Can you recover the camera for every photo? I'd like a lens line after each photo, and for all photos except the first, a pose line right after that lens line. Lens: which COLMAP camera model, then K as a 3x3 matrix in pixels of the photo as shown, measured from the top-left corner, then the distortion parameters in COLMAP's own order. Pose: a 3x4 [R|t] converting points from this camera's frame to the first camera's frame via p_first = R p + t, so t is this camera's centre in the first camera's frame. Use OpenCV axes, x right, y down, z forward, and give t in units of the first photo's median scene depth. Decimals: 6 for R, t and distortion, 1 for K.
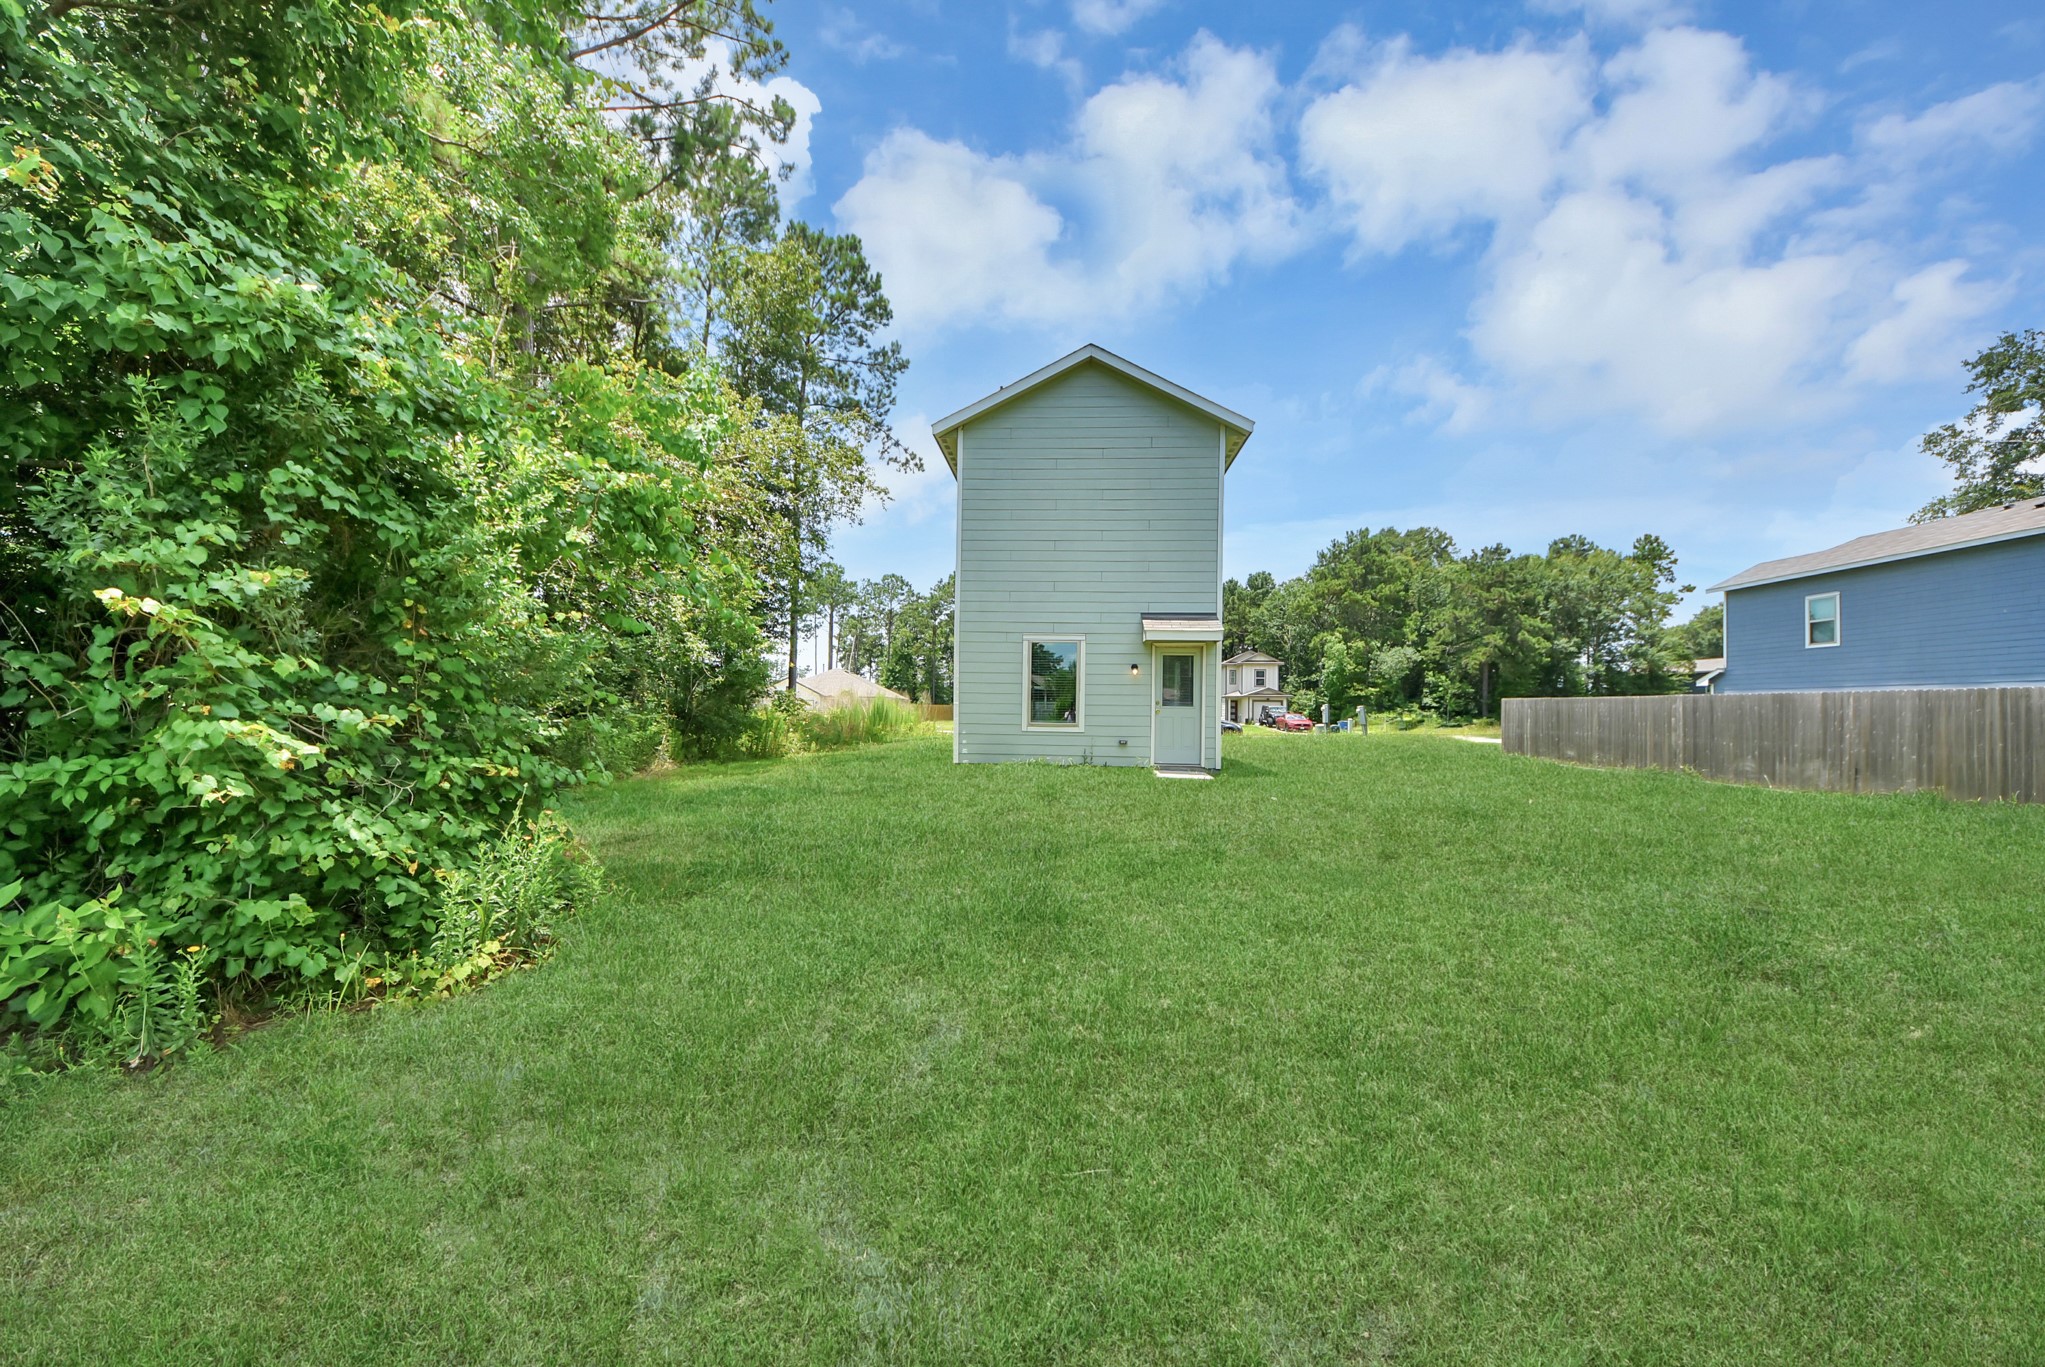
lens RADIAL K [[761.9, 0, 1010.1], [0, 761.9, 687.3], [0, 0, 1]] dist [0.026551, -0.021781]
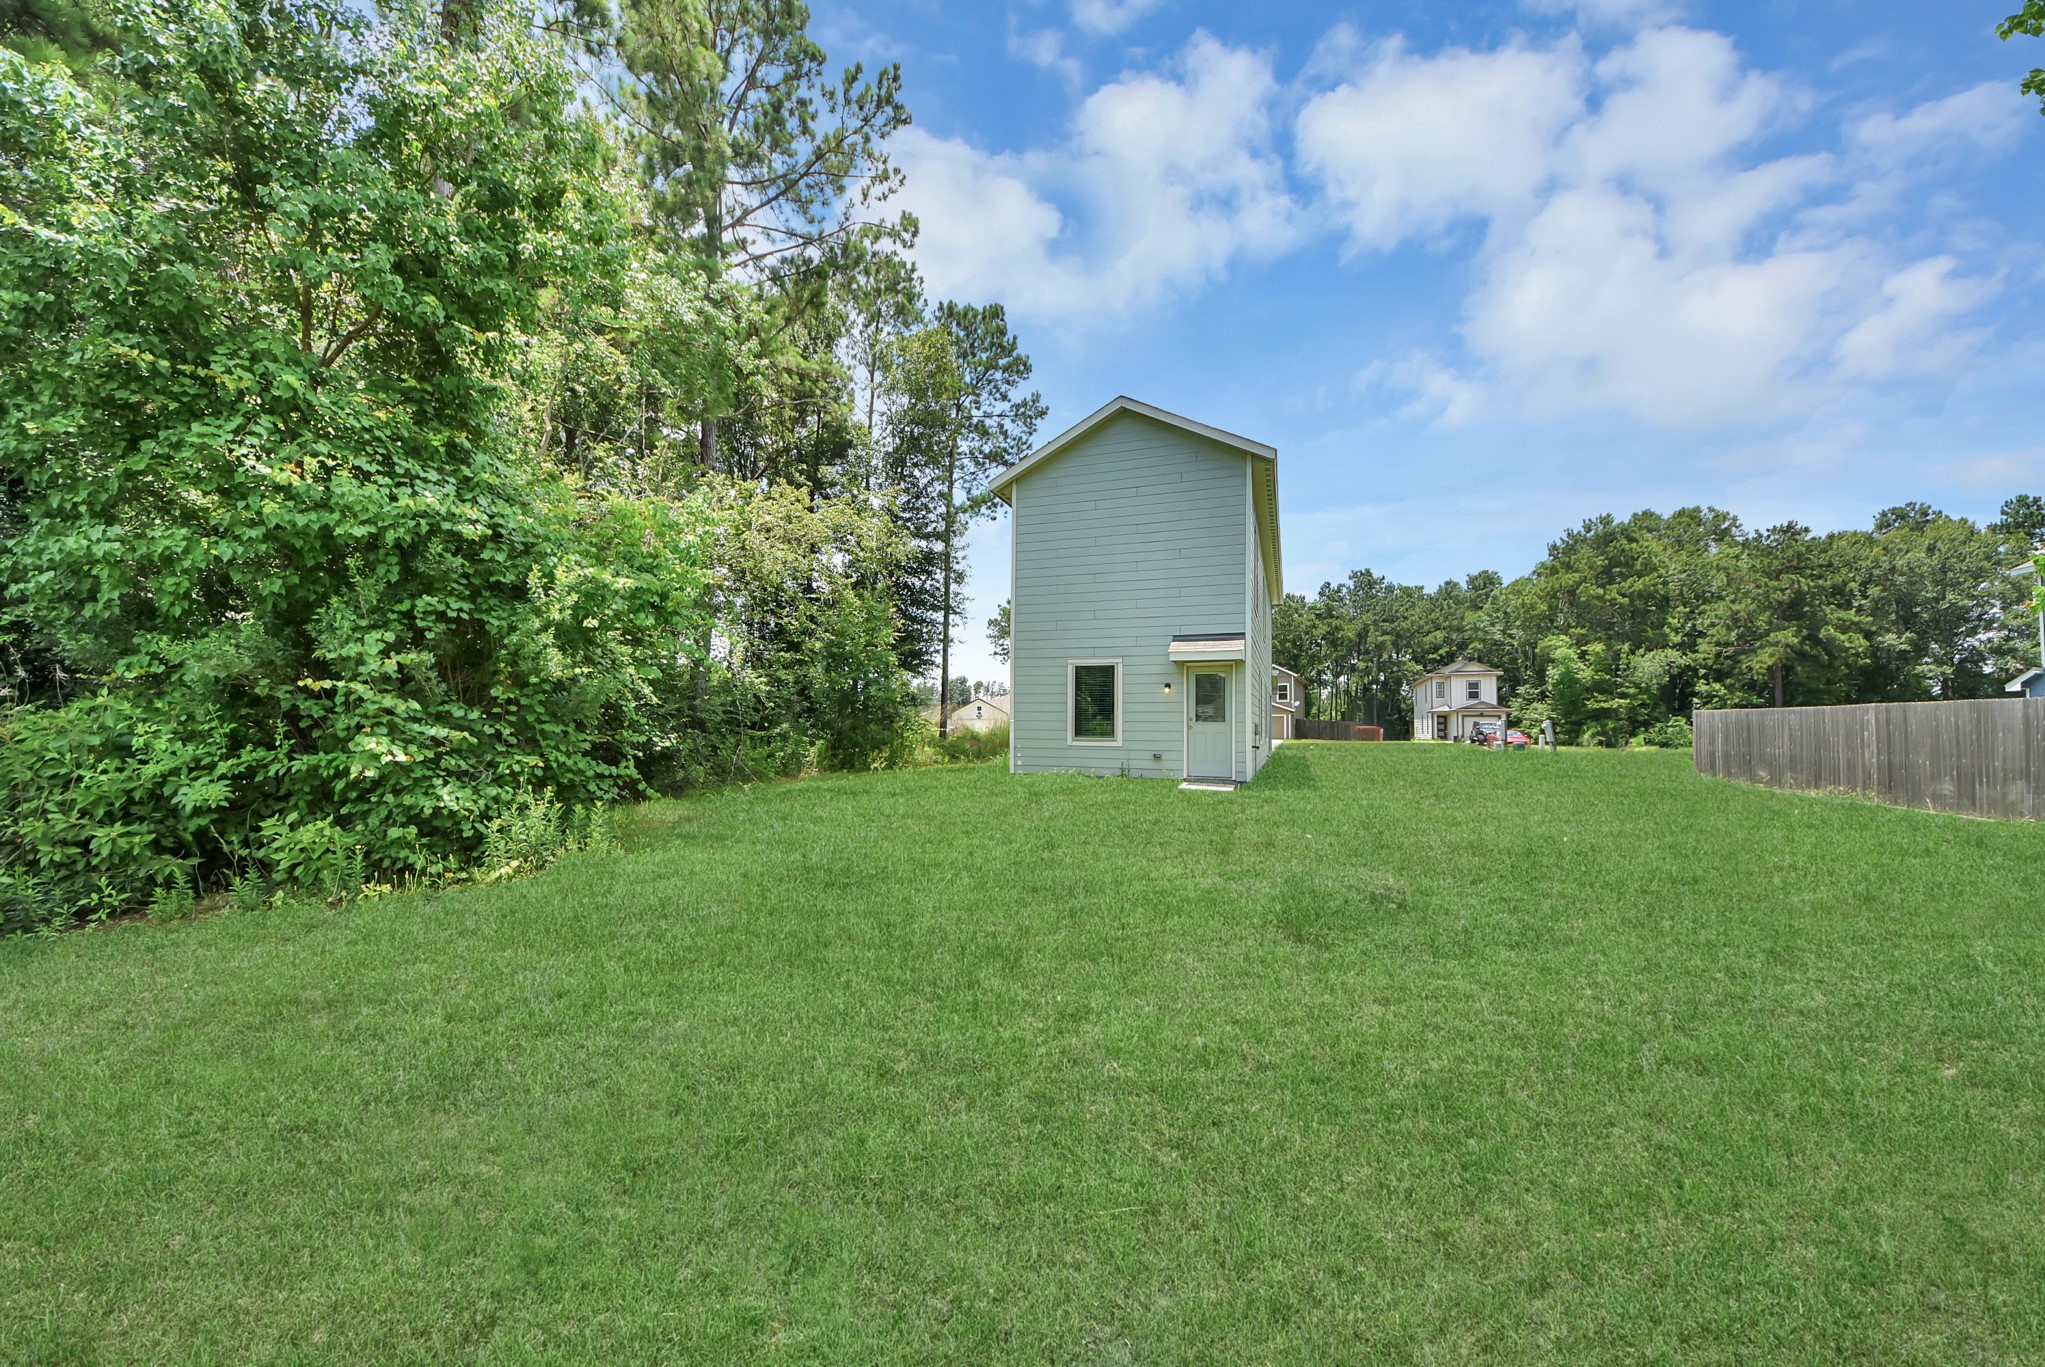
lens RADIAL K [[761.9, 0, 1010.1], [0, 761.9, 687.3], [0, 0, 1]] dist [0.026551, -0.021781]
pose [[0.951685, -0.020473, -0.306391, 0.201273], [0.013523, 0.999601, -0.024792, -0.000804], [0.306777, 0.019451, 0.951583, -0.067958]]
